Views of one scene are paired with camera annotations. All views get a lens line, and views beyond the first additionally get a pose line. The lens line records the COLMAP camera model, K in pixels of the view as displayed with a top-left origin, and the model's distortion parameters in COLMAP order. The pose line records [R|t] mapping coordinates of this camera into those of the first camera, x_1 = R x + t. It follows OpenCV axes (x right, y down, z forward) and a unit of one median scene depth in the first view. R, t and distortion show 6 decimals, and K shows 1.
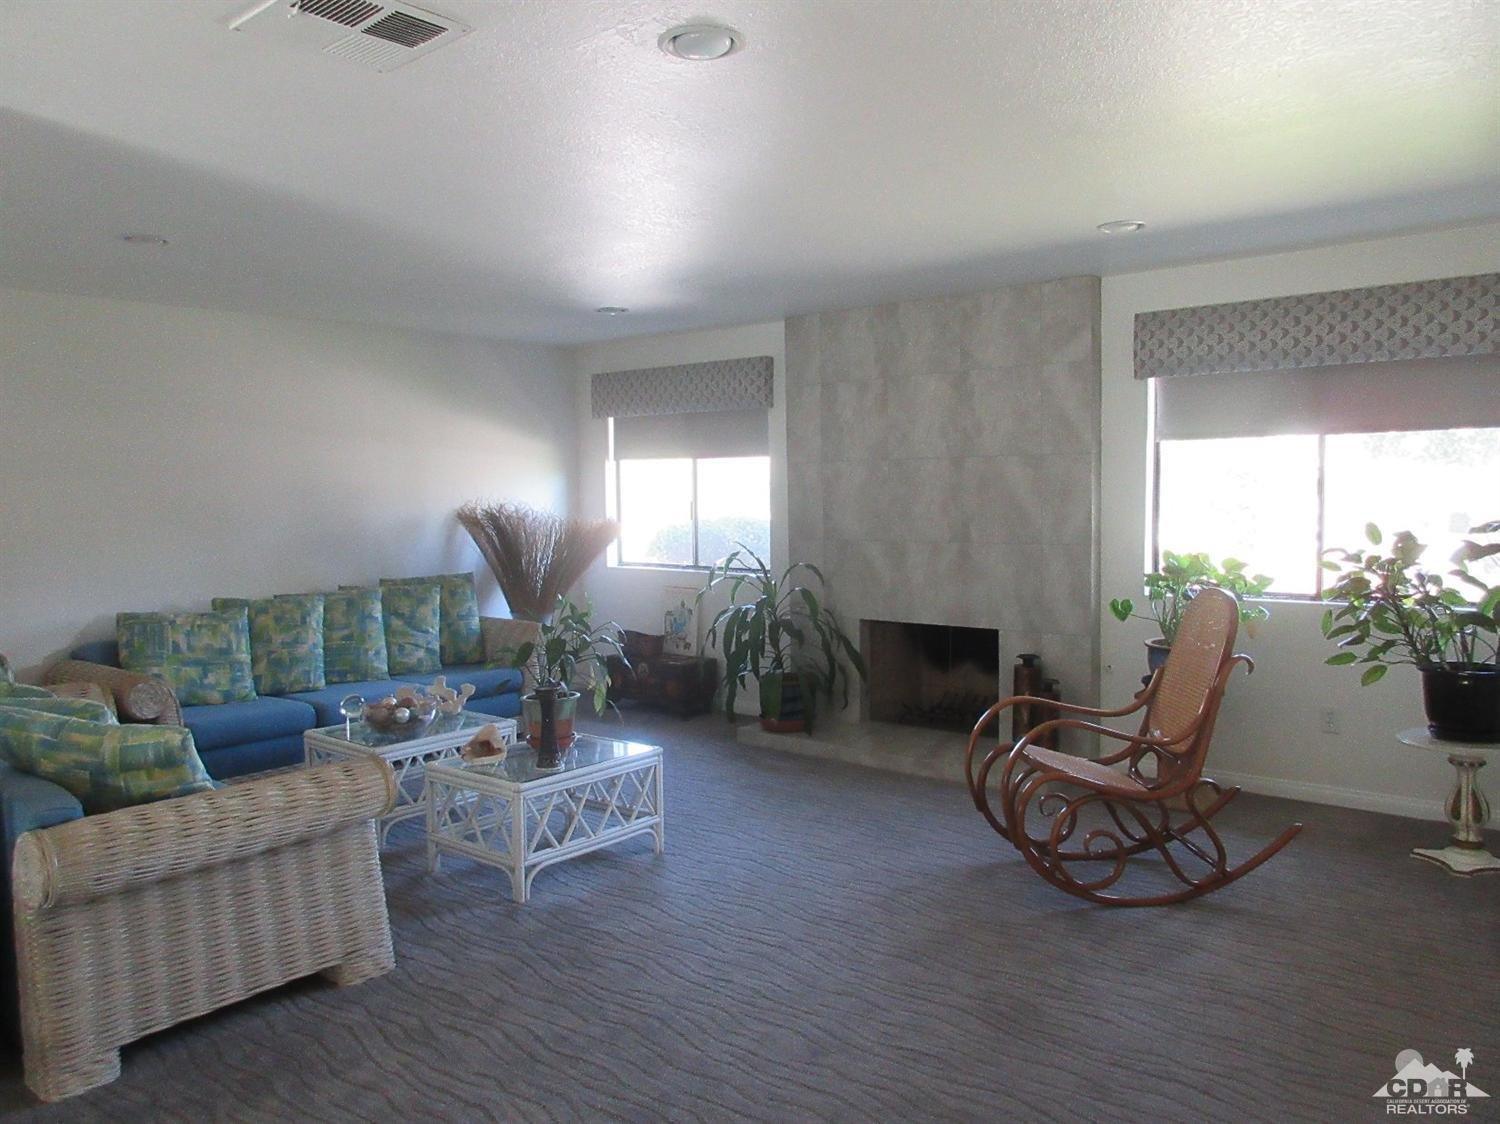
lens RADIAL K [[1109.1, 0, 753.0], [0, 1109.1, 552.3], [0, 0, 1]] dist [-0.002289, 0.003416]
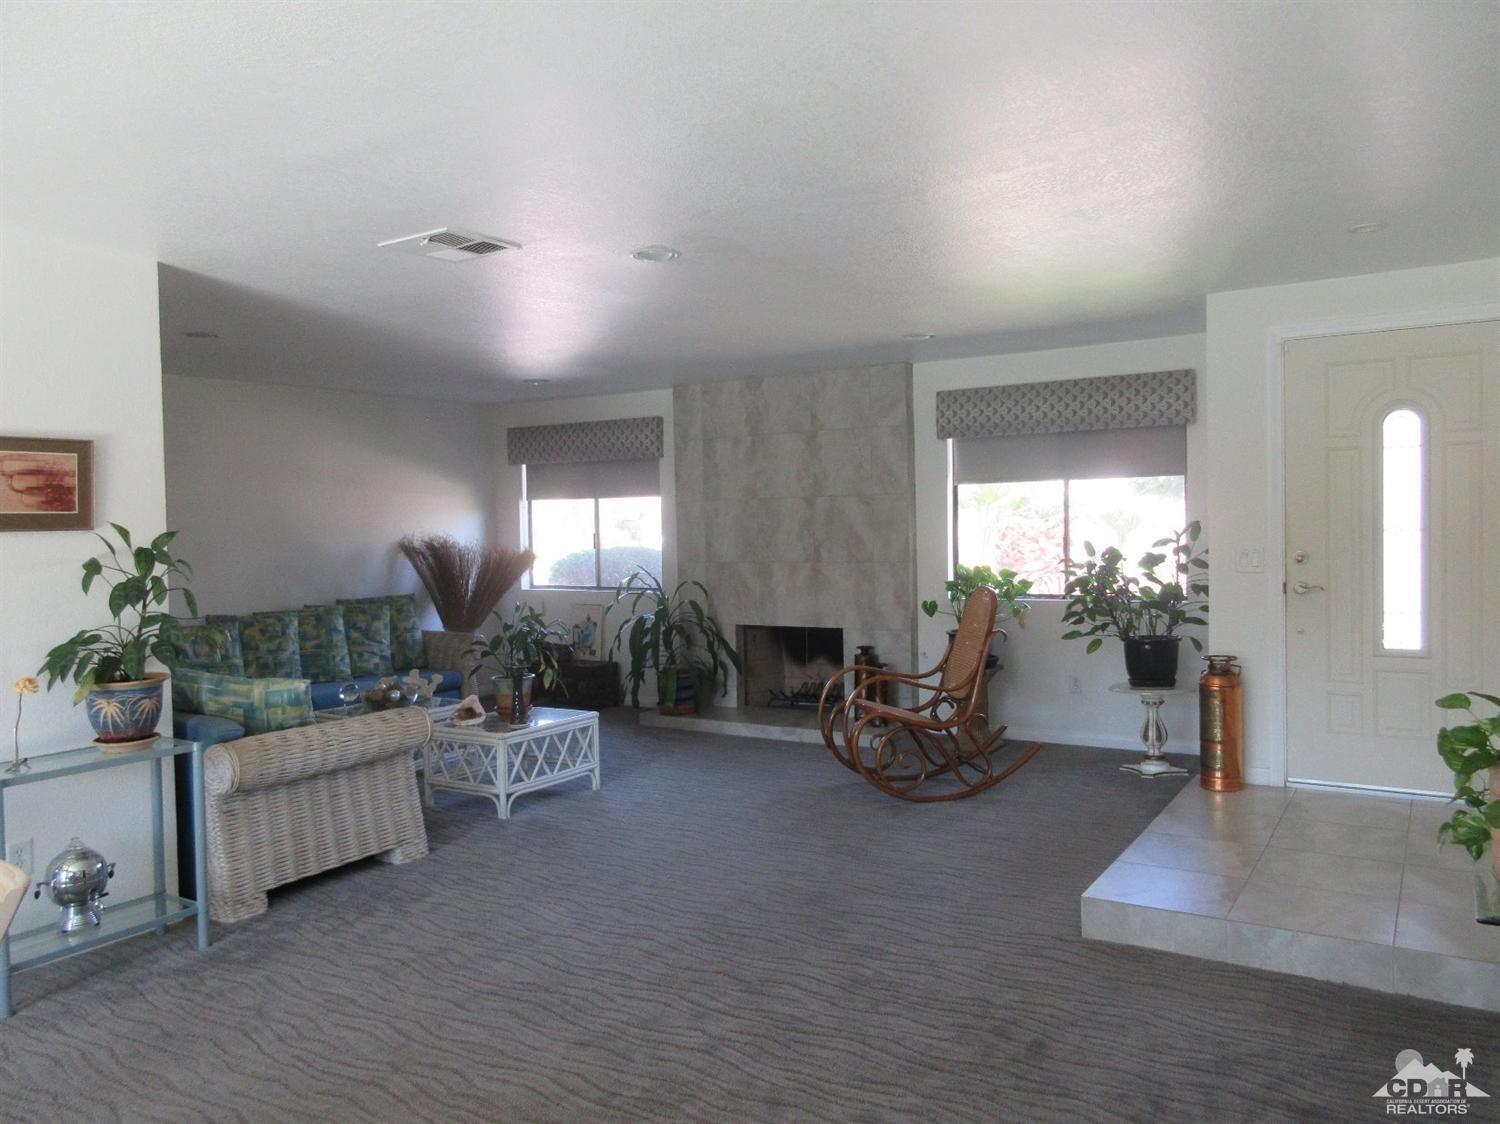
lens RADIAL K [[1109.1, 0, 753.0], [0, 1109.1, 552.3], [0, 0, 1]] dist [-0.002289, 0.003416]
pose [[0.991530, -0.009691, 0.129515, -0.049962], [0.014160, 0.999334, -0.033632, 0.021689], [-0.129103, 0.035181, 0.991007, -0.274431]]
